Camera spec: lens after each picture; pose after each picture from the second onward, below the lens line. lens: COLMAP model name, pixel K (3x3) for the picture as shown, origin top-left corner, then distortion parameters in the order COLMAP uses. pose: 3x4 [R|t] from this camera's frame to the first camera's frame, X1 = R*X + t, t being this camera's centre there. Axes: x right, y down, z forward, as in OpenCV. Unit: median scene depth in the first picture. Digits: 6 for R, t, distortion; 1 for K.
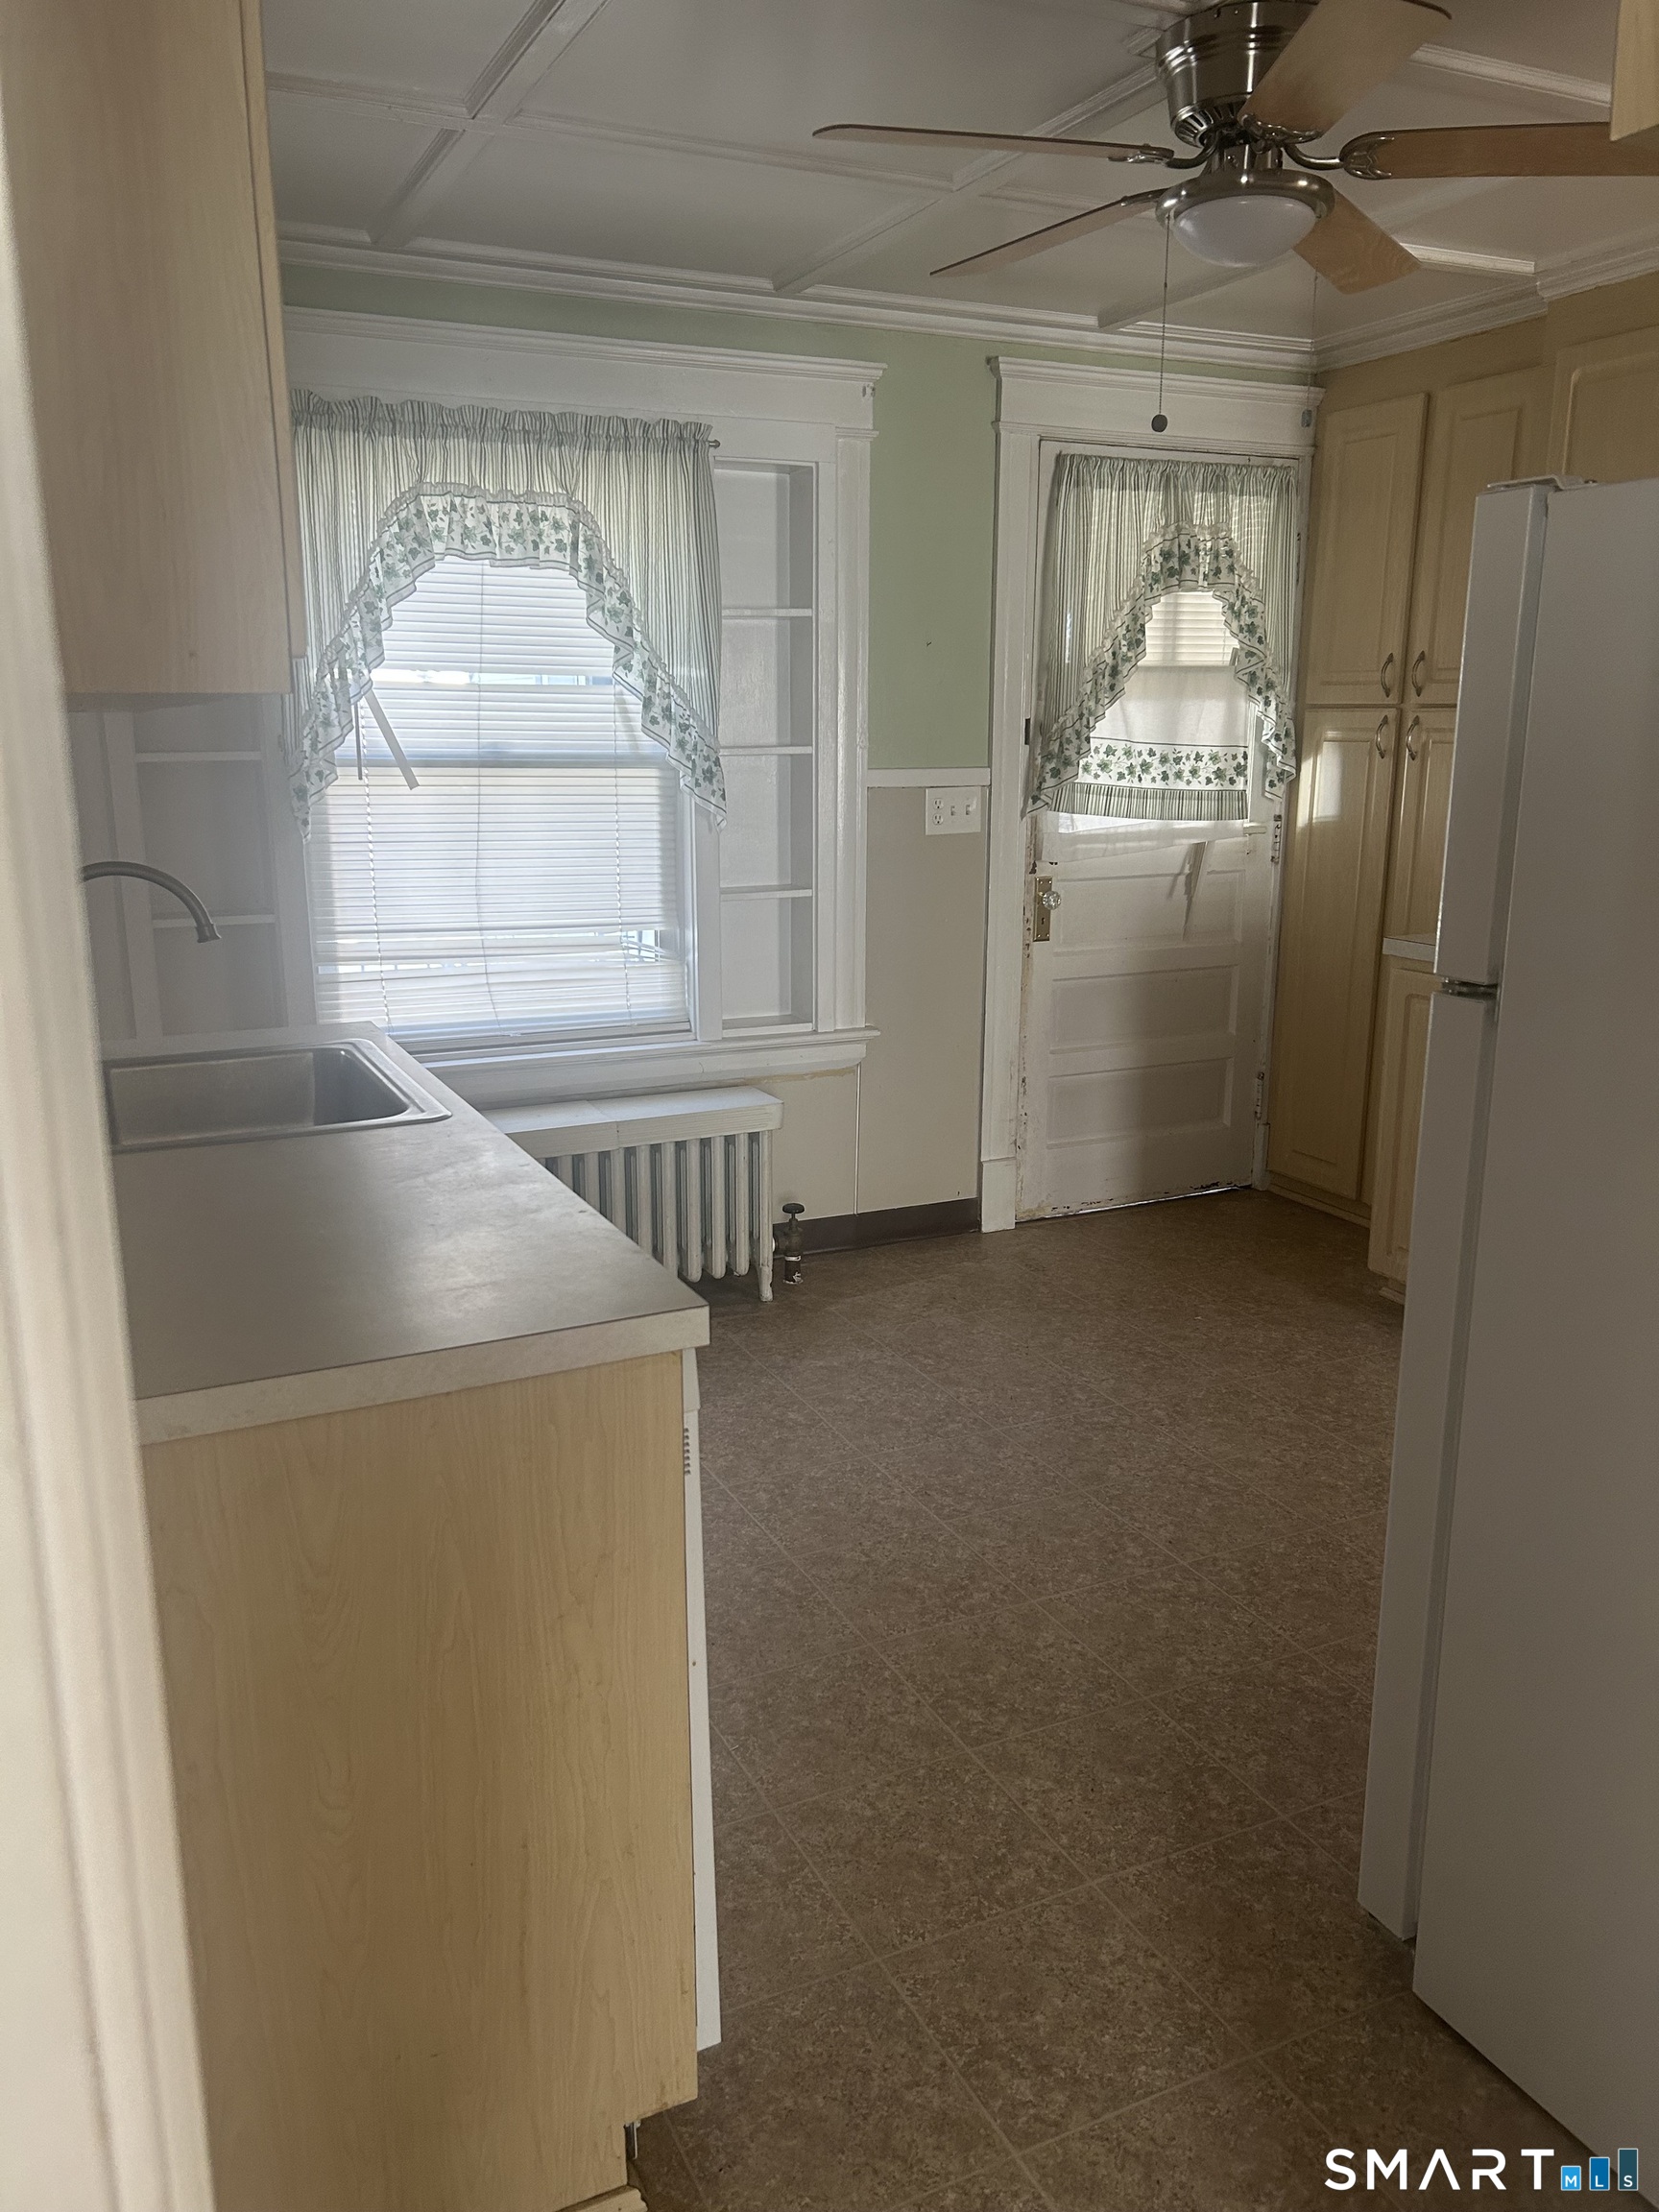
lens RADIAL K [[1670.1, 0, 814.3], [0, 1670.1, 1125.0], [0, 0, 1]] dist [0.064967, -0.068338]
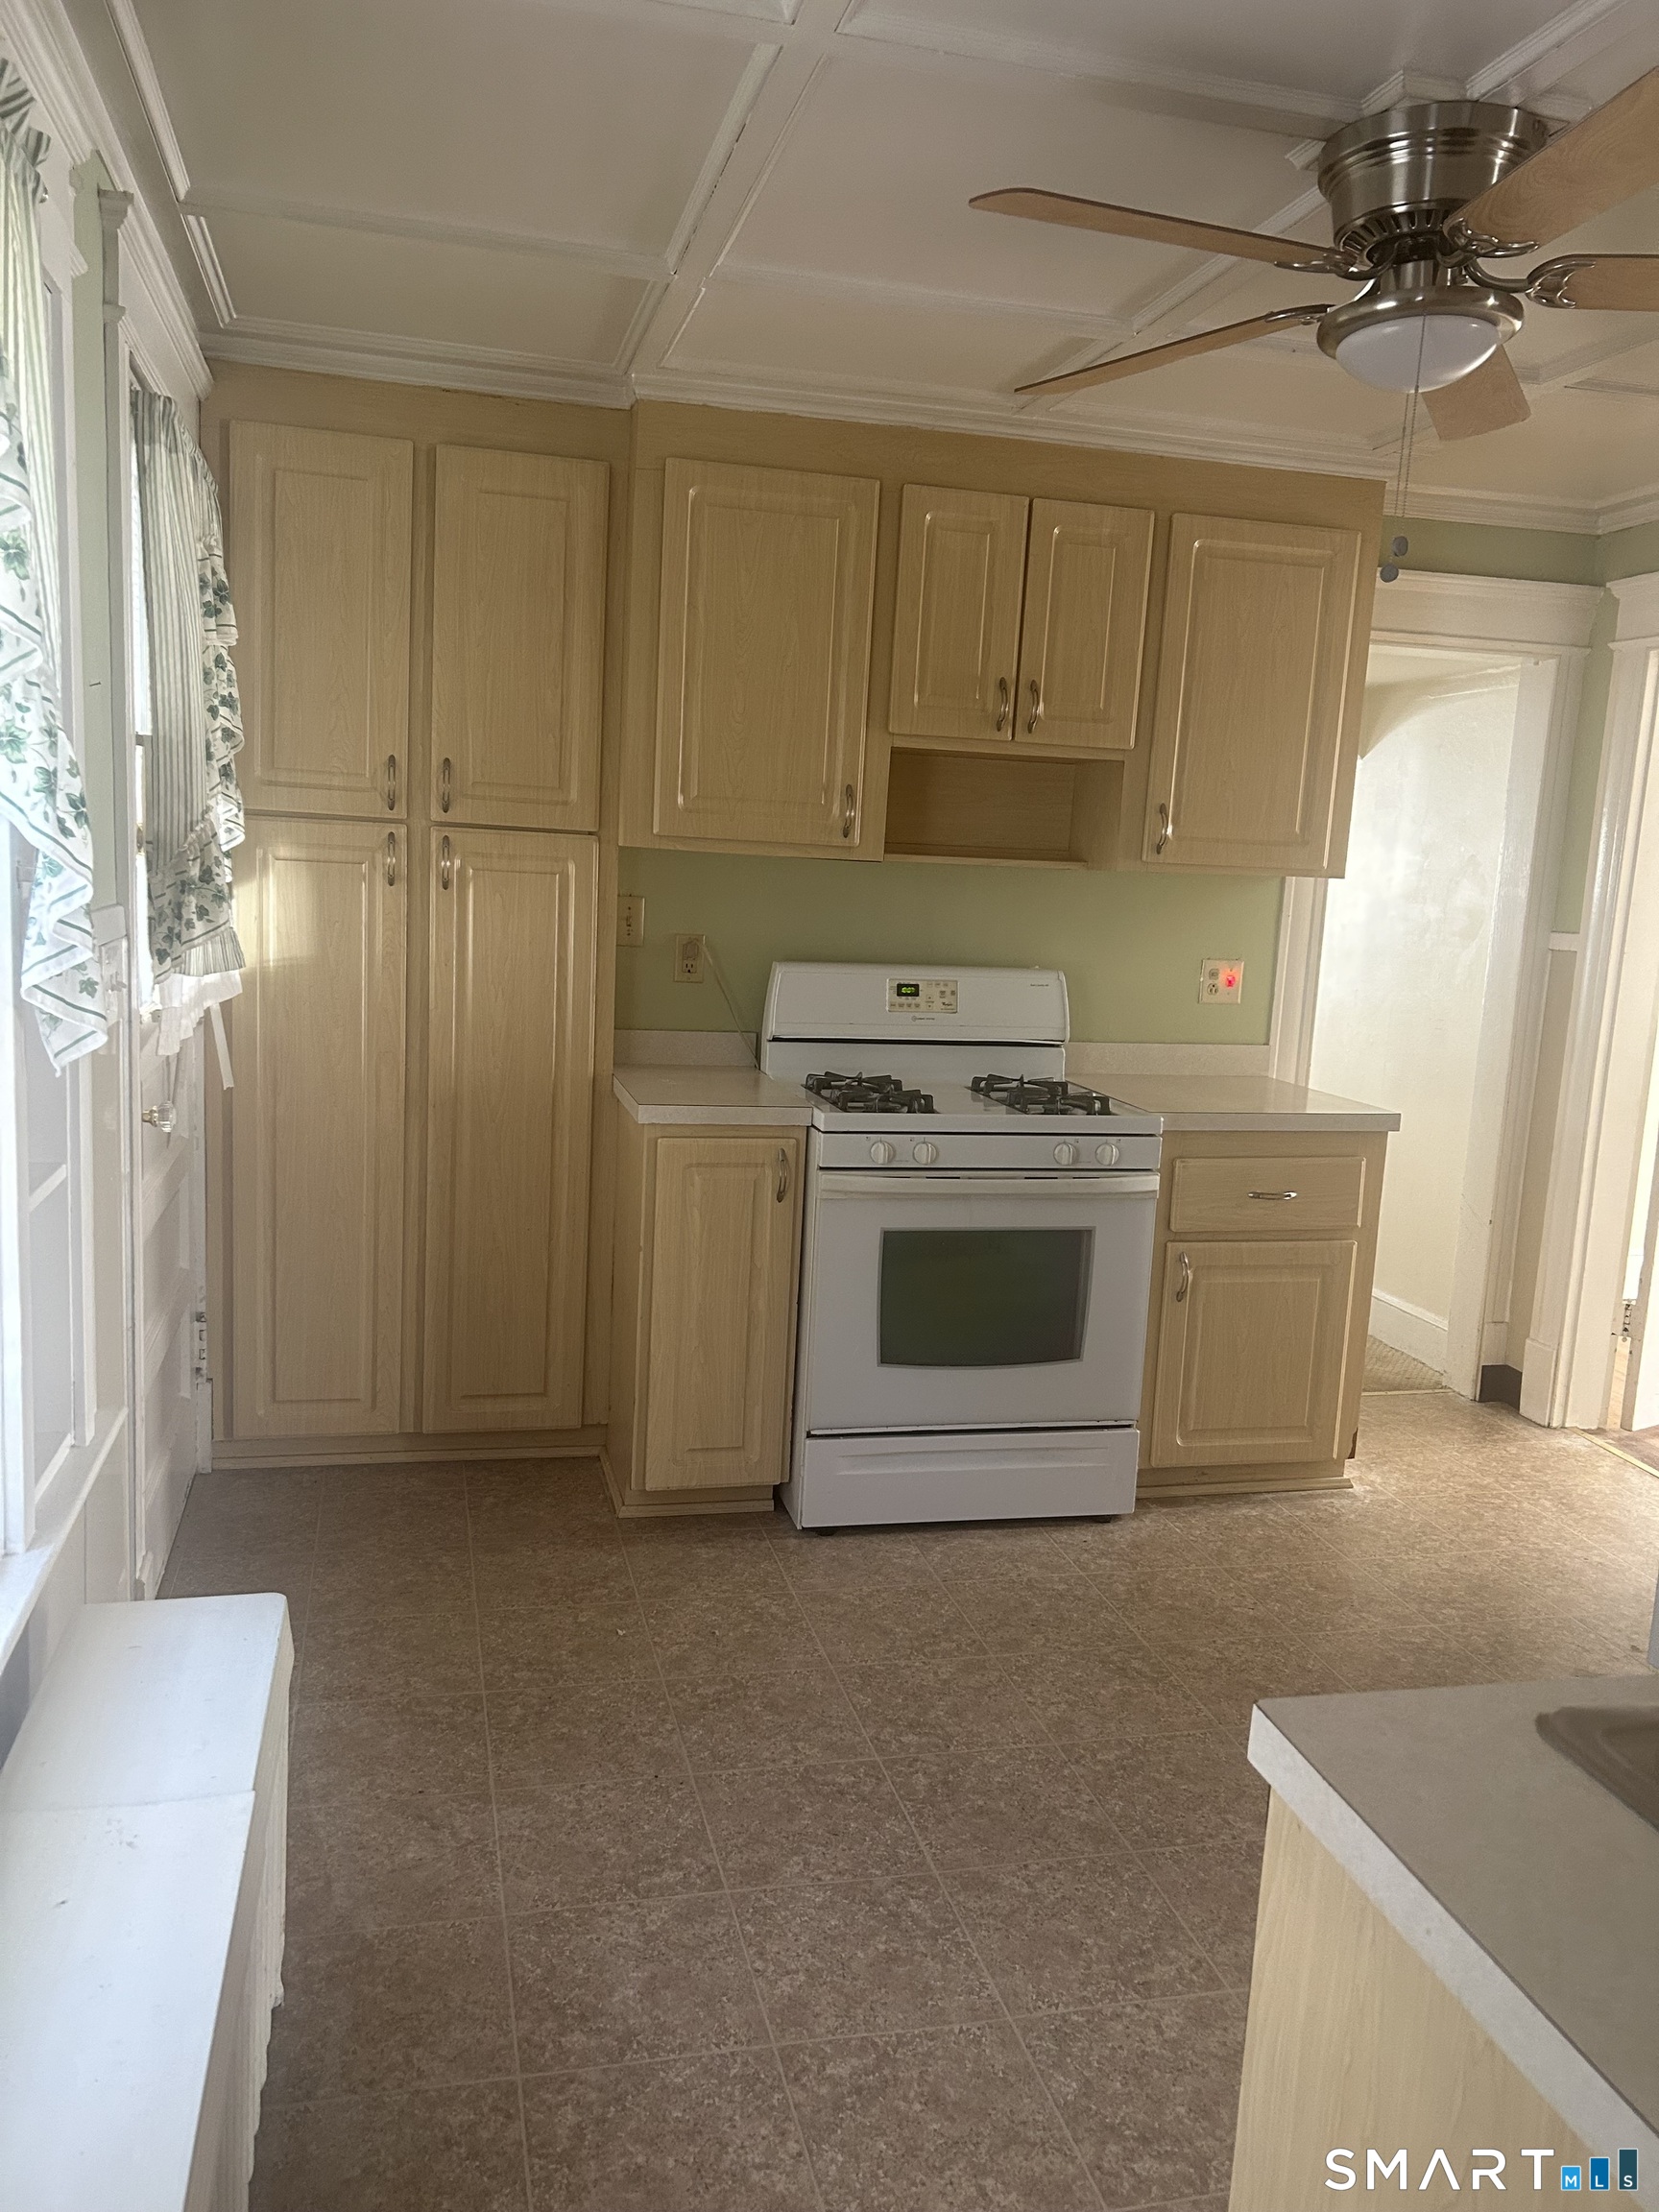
lens RADIAL K [[1670.1, 0, 814.3], [0, 1670.1, 1125.0], [0, 0, 1]] dist [0.064967, -0.068338]
pose [[0.194883, -0.148324, 0.969547, -0.412919], [0.181081, 0.976948, 0.113059, -0.162065], [-0.963966, 0.153533, 0.217249, 0.658671]]
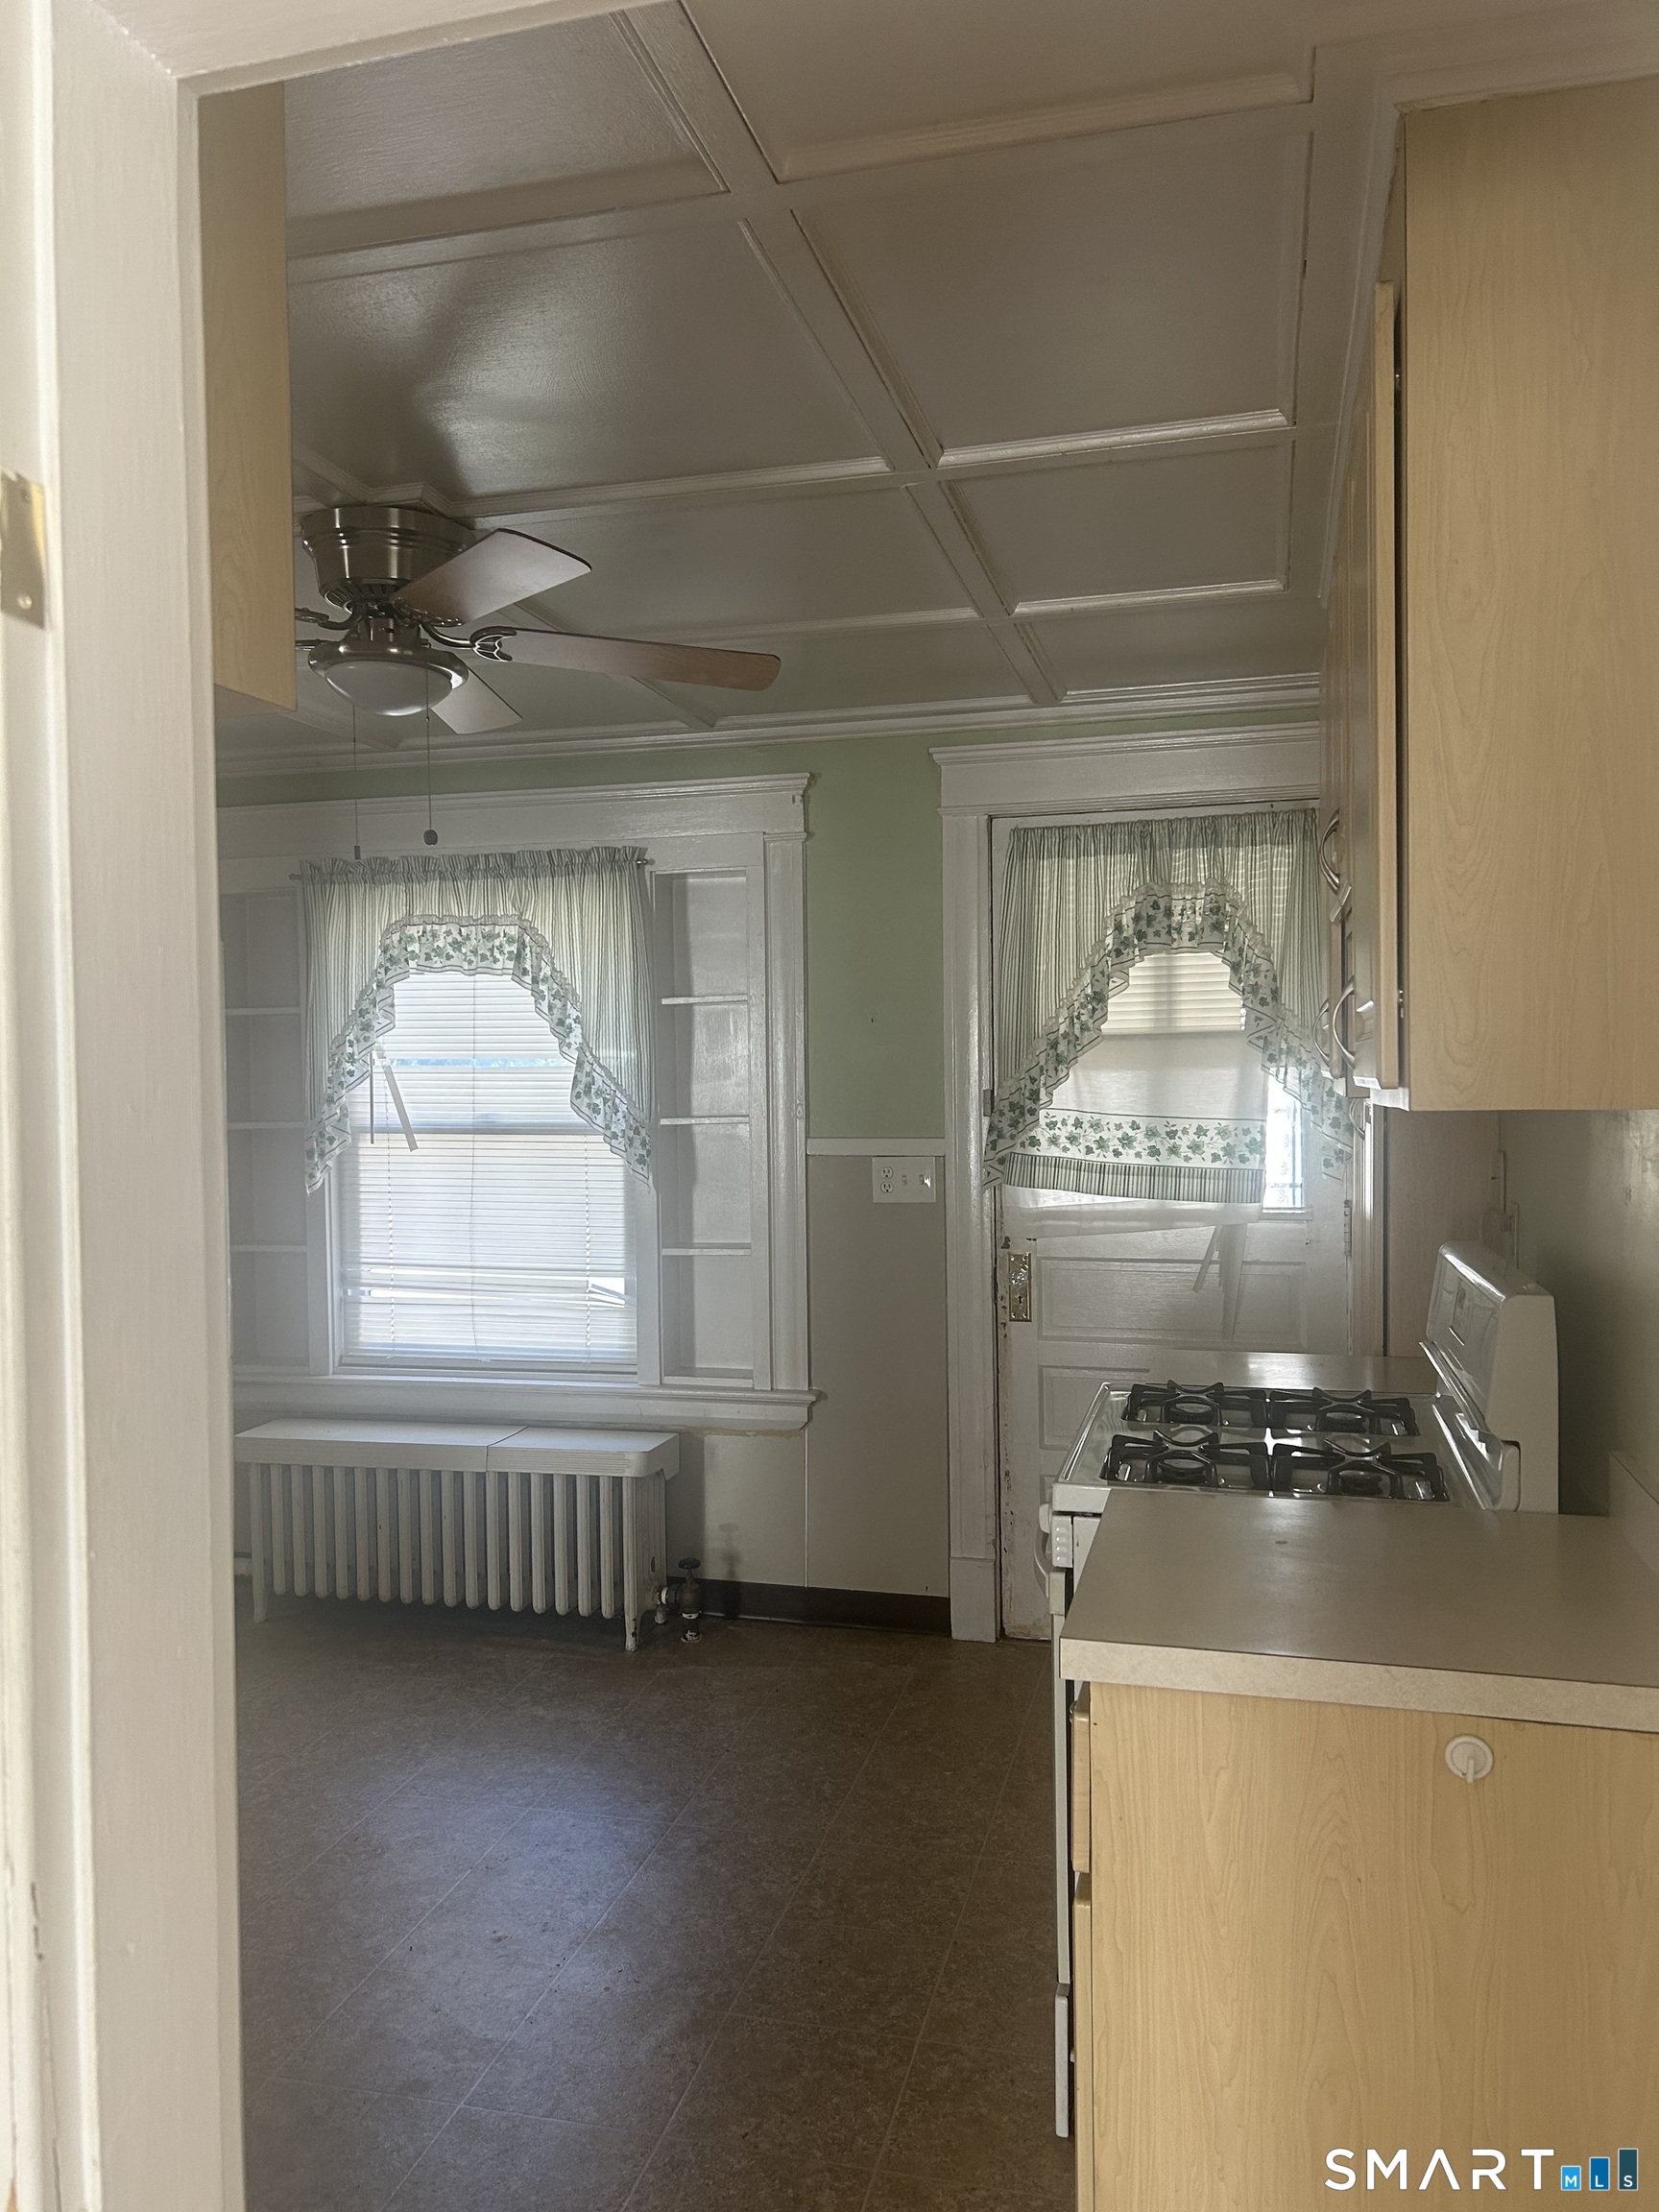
lens RADIAL K [[1679.8, 0, 803.3], [0, 1679.8, 1125.6], [0, 0, 1]] dist [0.161160, -0.376031]
pose [[0.765164, 0.011019, -0.643742, 0.670709], [-0.139462, 0.978952, -0.149010, -0.063411], [0.628550, 0.203794, 0.750595, 0.212212]]
